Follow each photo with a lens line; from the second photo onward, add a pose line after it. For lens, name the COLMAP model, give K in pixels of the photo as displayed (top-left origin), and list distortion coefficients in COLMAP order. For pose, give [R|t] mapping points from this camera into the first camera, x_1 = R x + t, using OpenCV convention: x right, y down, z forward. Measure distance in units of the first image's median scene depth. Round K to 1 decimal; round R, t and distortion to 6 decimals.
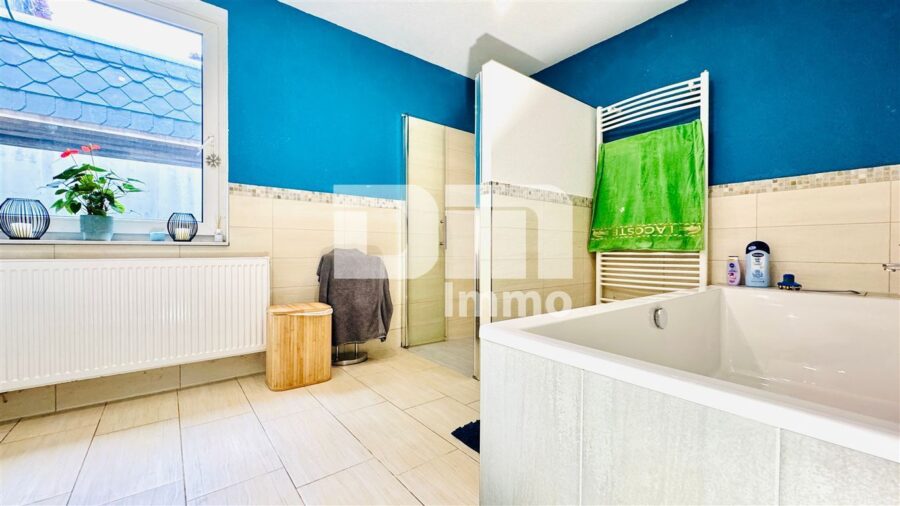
lens RADIAL K [[356.4, 0, 451.8], [0, 356.4, 251.8], [0, 0, 1]] dist [-0.004213, 0.000004]
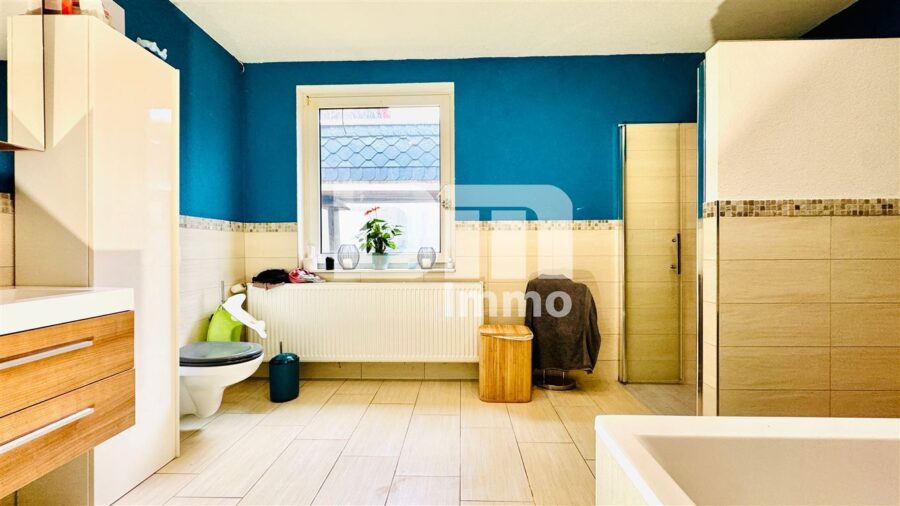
lens RADIAL K [[356.4, 0, 450.7], [0, 356.4, 252.1], [0, 0, 1]] dist [-0.004213, 0.000004]
pose [[0.758843, -0.000904, -0.651273, 0.169053], [0.004286, 0.999984, 0.003605, -0.090256], [0.651260, -0.005527, 0.758835, 0.046674]]
